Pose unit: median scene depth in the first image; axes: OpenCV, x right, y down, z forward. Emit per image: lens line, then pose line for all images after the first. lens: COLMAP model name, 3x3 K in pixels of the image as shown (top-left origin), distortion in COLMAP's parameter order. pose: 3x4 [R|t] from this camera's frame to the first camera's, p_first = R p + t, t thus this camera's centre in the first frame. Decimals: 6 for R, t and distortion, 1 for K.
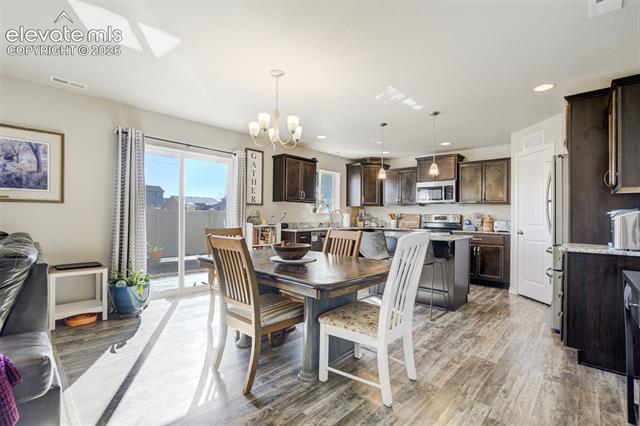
lens RADIAL K [[296.9, 0, 325.1], [0, 296.9, 209.5], [0, 0, 1]] dist [-0.045337, 0.012674]
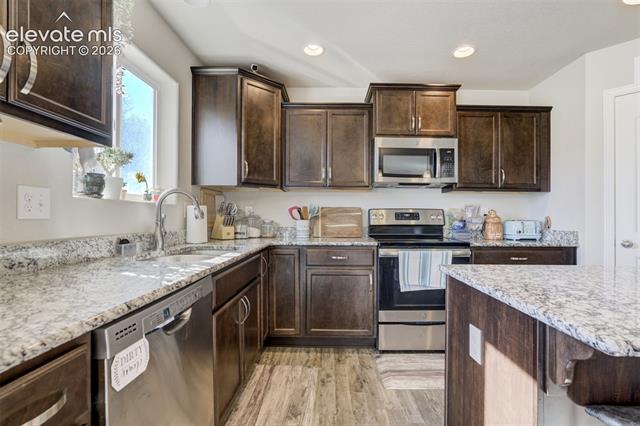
lens RADIAL K [[296.9, 0, 319.0], [0, 296.9, 217.0], [0, 0, 1]] dist [-0.045337, 0.012674]
pose [[0.761478, -0.004855, 0.648173, -0.063764], [-0.015240, 0.999561, 0.025391, 0.026375], [-0.648012, -0.029212, 0.761070, 0.959407]]
